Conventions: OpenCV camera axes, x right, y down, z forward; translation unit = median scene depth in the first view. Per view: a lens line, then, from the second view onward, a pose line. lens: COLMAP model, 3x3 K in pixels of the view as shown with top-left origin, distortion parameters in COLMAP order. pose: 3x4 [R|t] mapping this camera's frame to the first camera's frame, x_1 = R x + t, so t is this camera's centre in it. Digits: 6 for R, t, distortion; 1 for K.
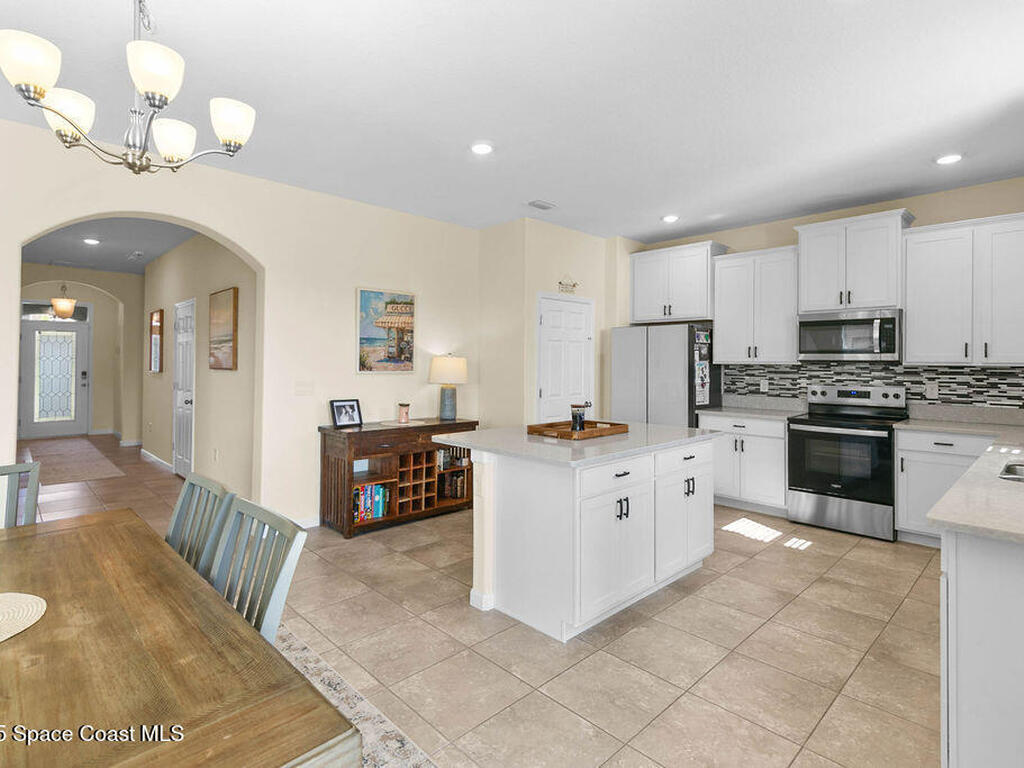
lens RADIAL K [[532.9, 0, 512.6], [0, 532.9, 352.2], [0, 0, 1]] dist [-0.000183, -0.000197]
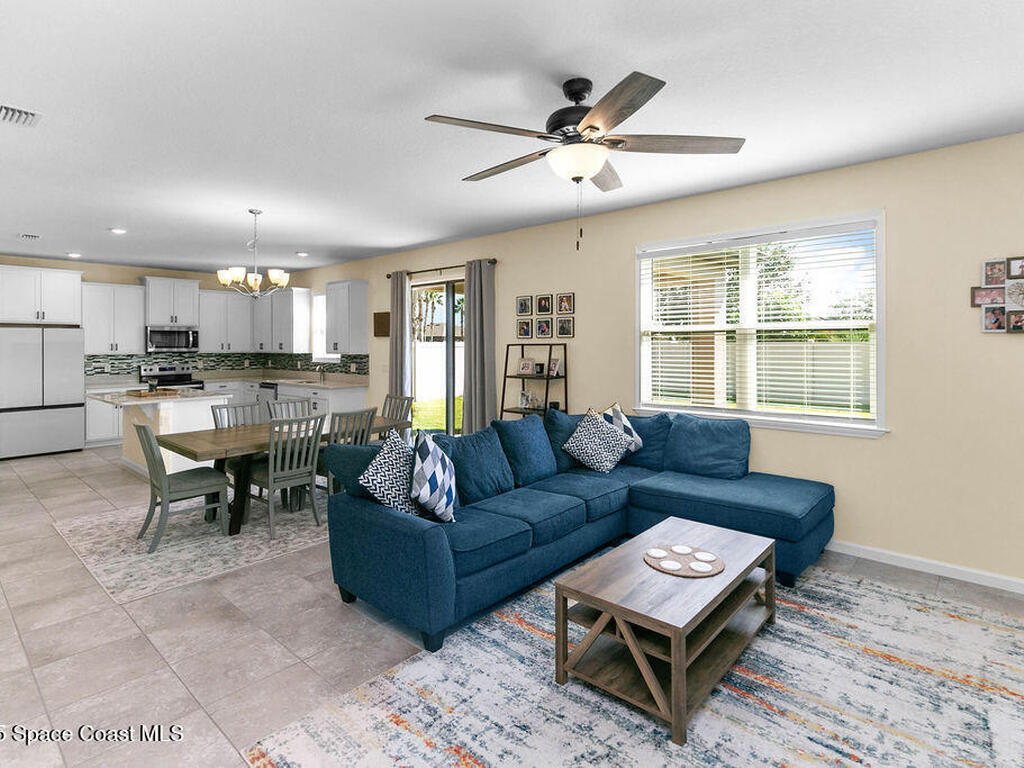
lens RADIAL K [[533.3, 0, 504.3], [0, 533.3, 350.8], [0, 0, 1]] dist [-0.000086, -0.000011]
pose [[-0.066033, -0.015931, 0.997690, -1.340947], [-0.010662, 0.999827, 0.015260, -0.028386], [-0.997760, -0.009629, -0.066191, -0.071773]]
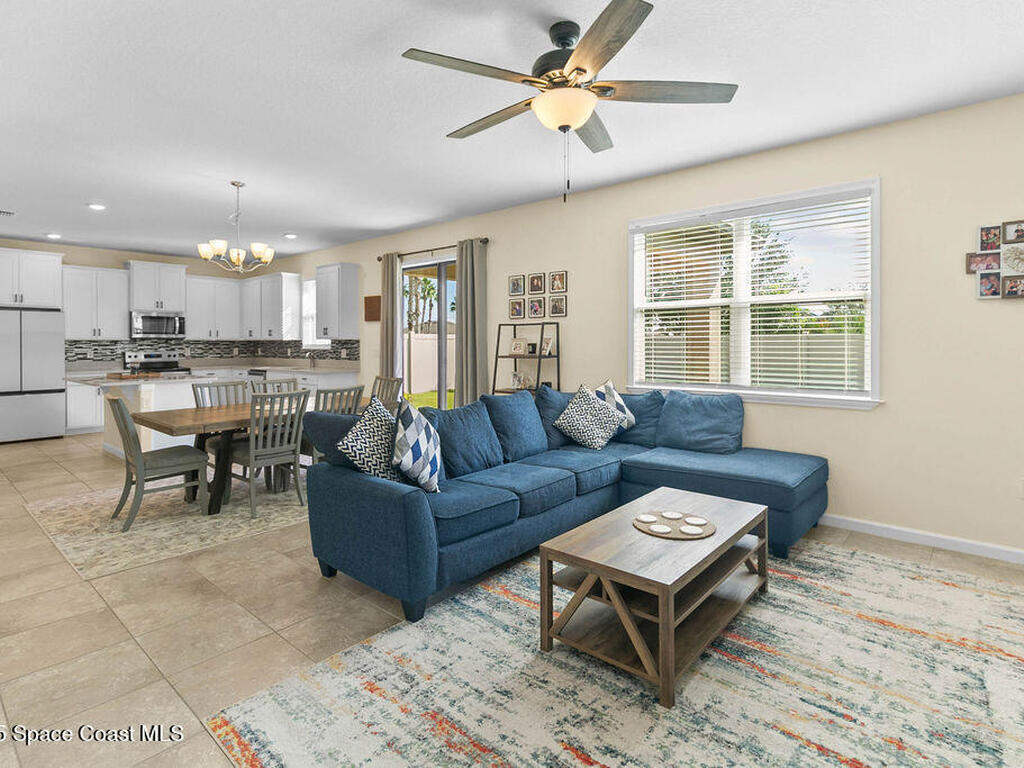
lens RADIAL K [[532.9, 0, 512.6], [0, 532.9, 352.2], [0, 0, 1]] dist [-0.000183, -0.000197]
pose [[-0.085128, -0.020556, 0.996158, -1.318872], [-0.011317, 0.999743, 0.019663, 0.014816], [-0.996306, -0.009599, -0.085338, -0.088213]]
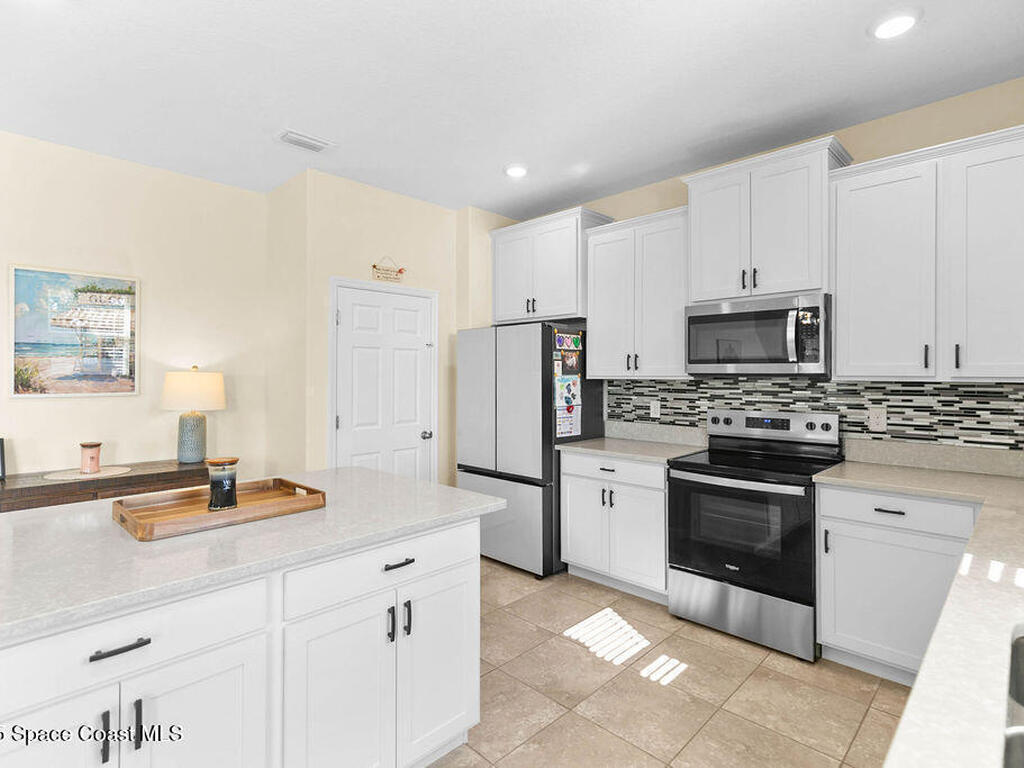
lens RADIAL K [[530.7, 0, 513.1], [0, 530.7, 366.0], [0, 0, 1]] dist [0.003652, 0.000349]
pose [[0.999498, -0.004669, 0.031332, 0.296496], [0.004622, 0.999988, 0.001552, 0.003171], [-0.031339, -0.001406, 0.999508, 0.334267]]
